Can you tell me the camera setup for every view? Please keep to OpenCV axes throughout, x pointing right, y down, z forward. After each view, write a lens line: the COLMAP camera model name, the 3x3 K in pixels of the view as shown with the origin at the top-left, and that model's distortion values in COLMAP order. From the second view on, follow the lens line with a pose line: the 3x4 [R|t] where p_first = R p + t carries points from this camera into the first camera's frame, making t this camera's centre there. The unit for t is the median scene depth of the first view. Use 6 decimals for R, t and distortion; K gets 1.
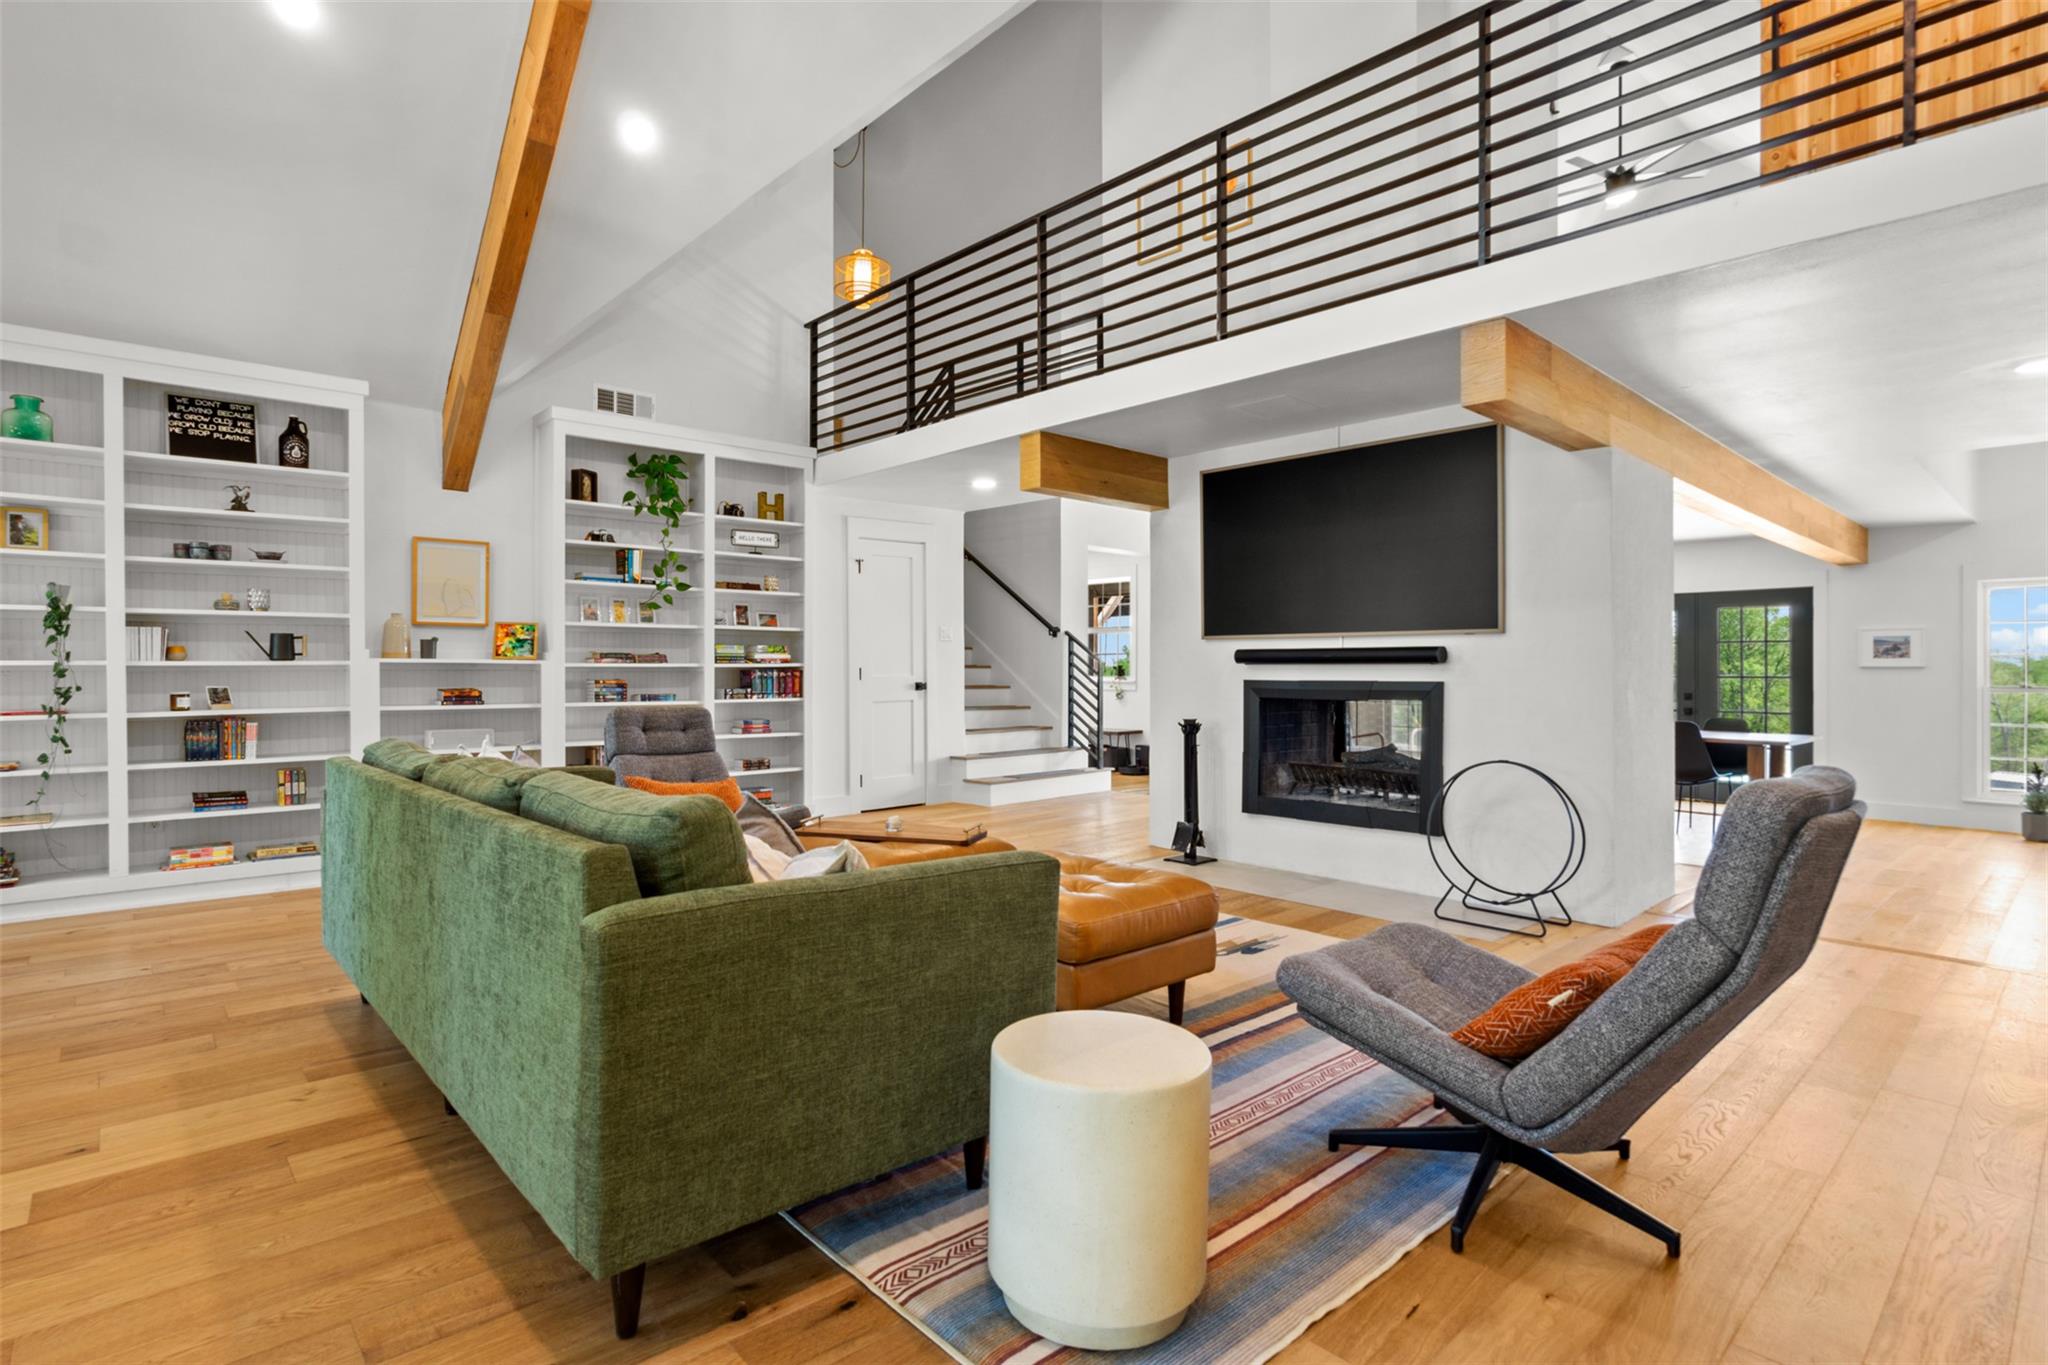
lens RADIAL K [[1016.2, 0, 1013.5], [0, 1016.2, 661.6], [0, 0, 1]] dist [-0.010308, 0.000364]
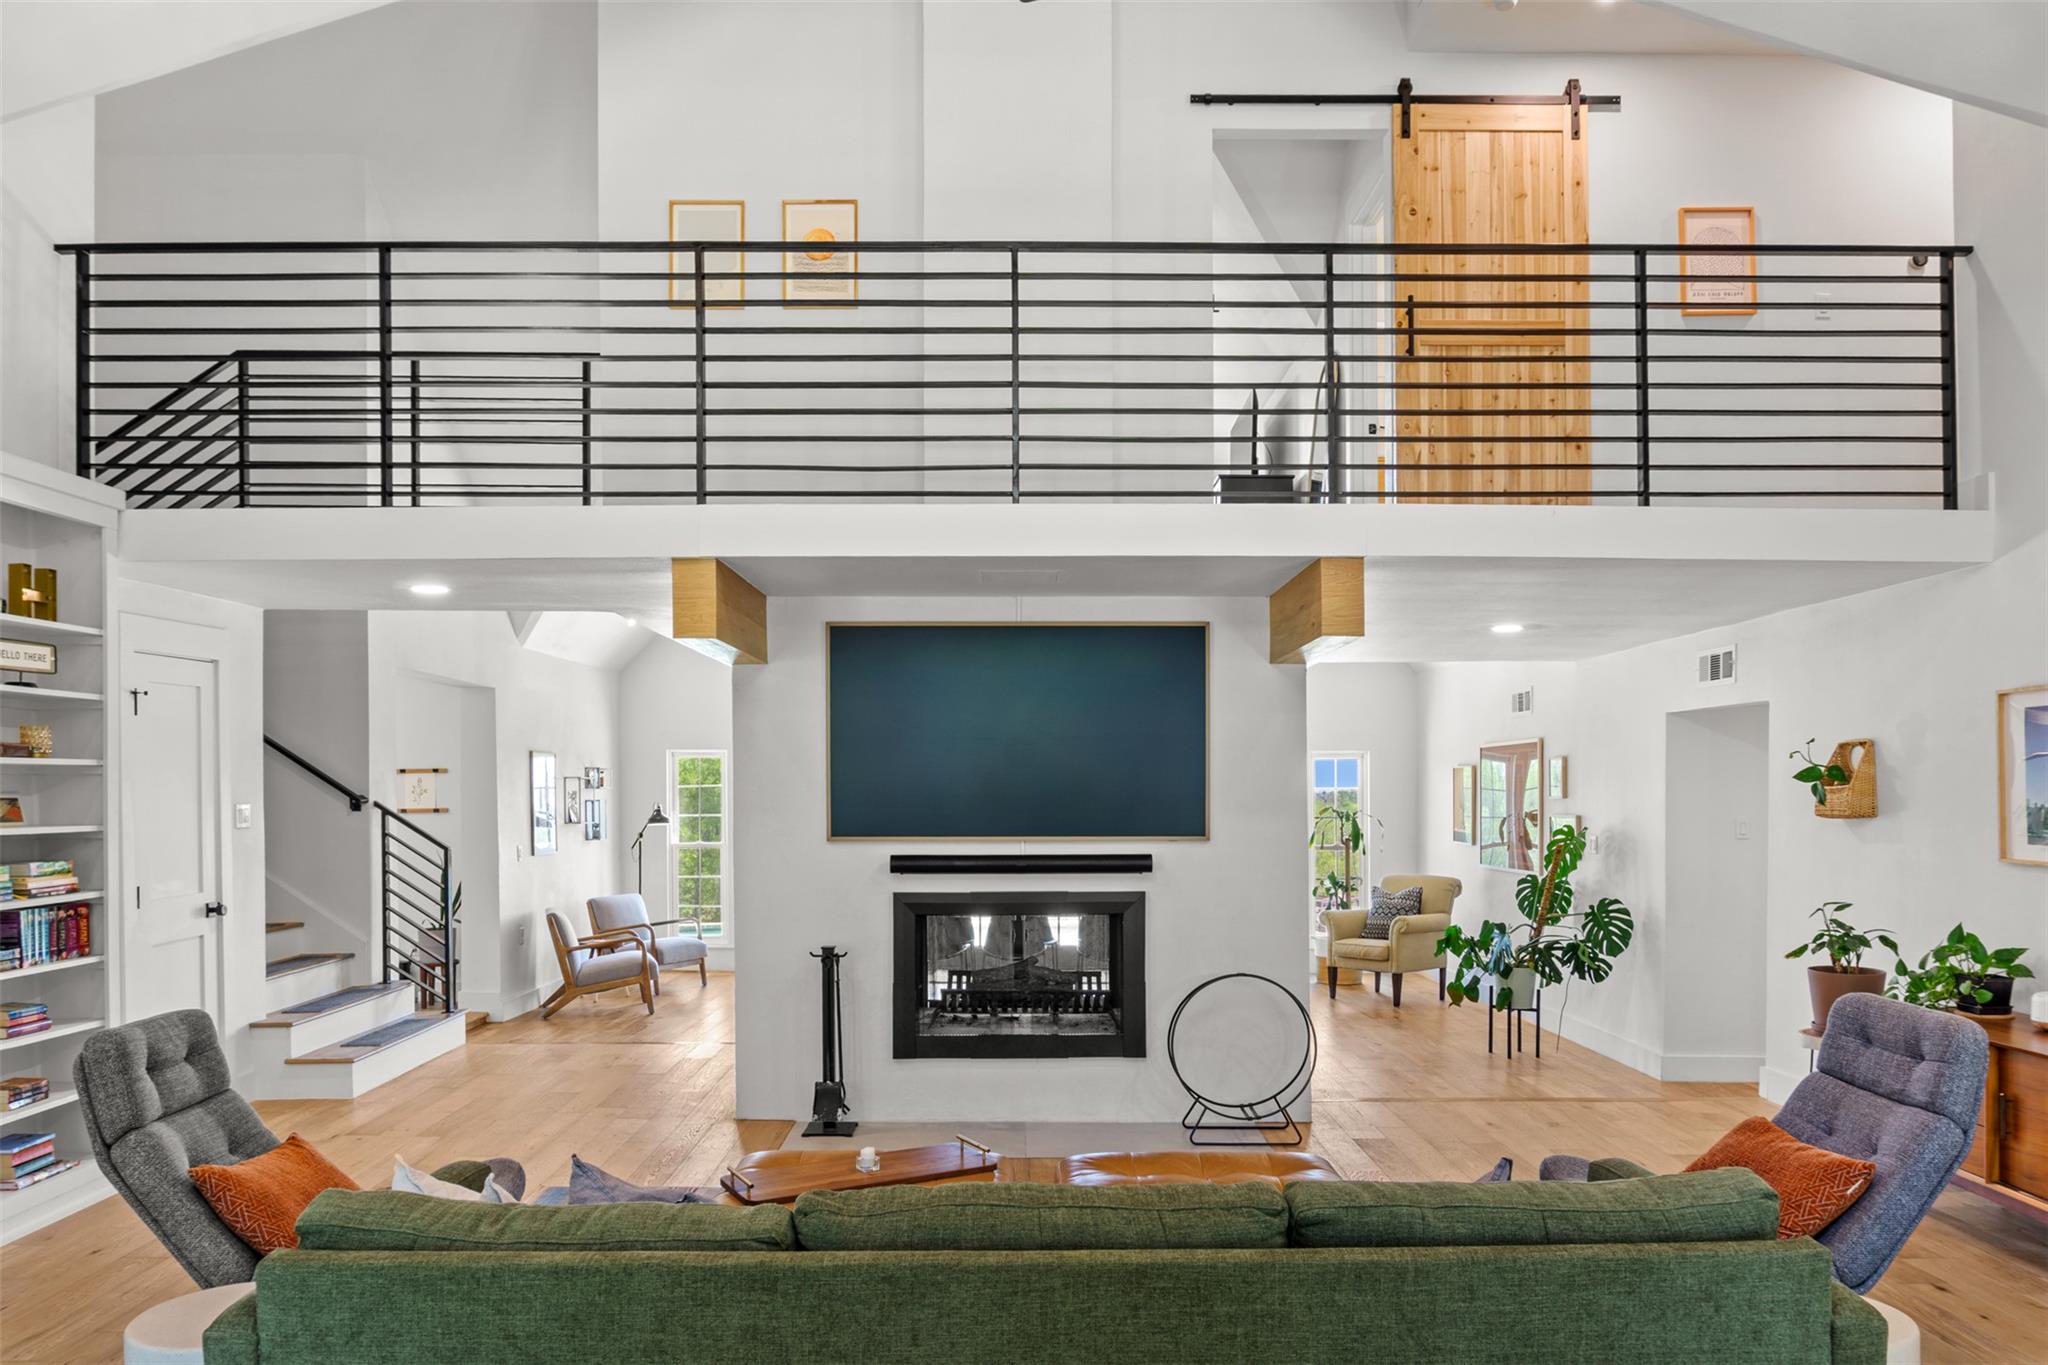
lens RADIAL K [[1416.3, 0, 1024.9], [0, 1416.3, 795.0], [0, 0, 1]] dist [-0.040479, 0.002191]
pose [[0.663924, -0.007751, 0.747760, -0.515258], [-0.001441, 0.999931, 0.011644, -0.069176], [-0.747799, -0.008808, 0.663867, 0.177779]]
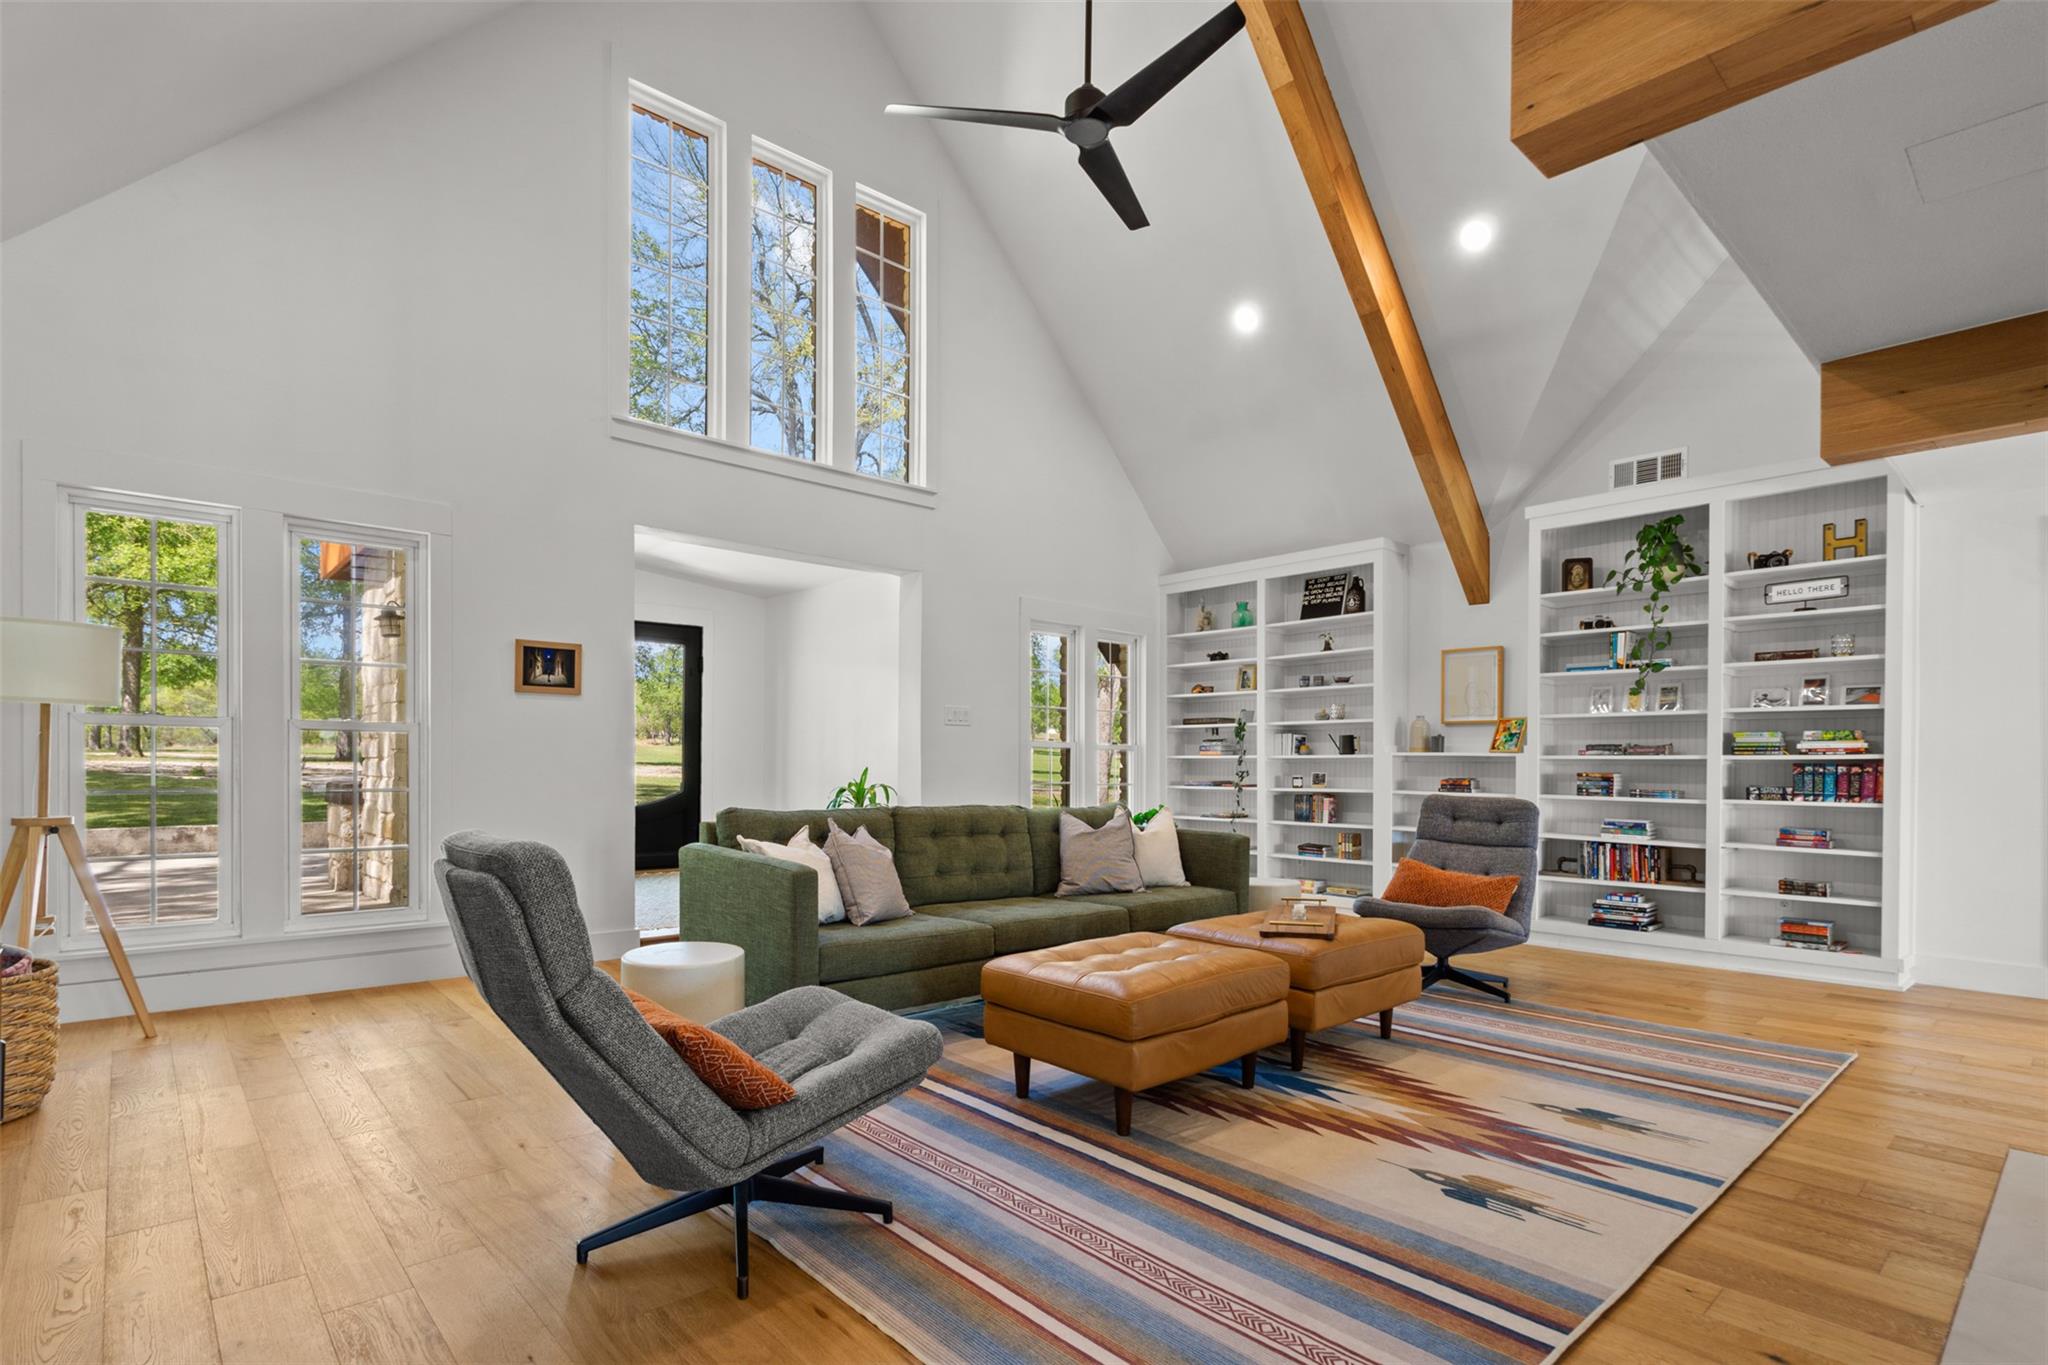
lens RADIAL K [[1010.0, 0, 1025.4], [0, 1010.0, 765.5], [0, 0, 1]] dist [-0.003848, -0.000286]
pose [[0.004897, 0.001898, -0.999986, 0.576340], [-0.000343, 0.999998, 0.001896, 0.009830], [0.999988, 0.000333, 0.004898, 0.482950]]
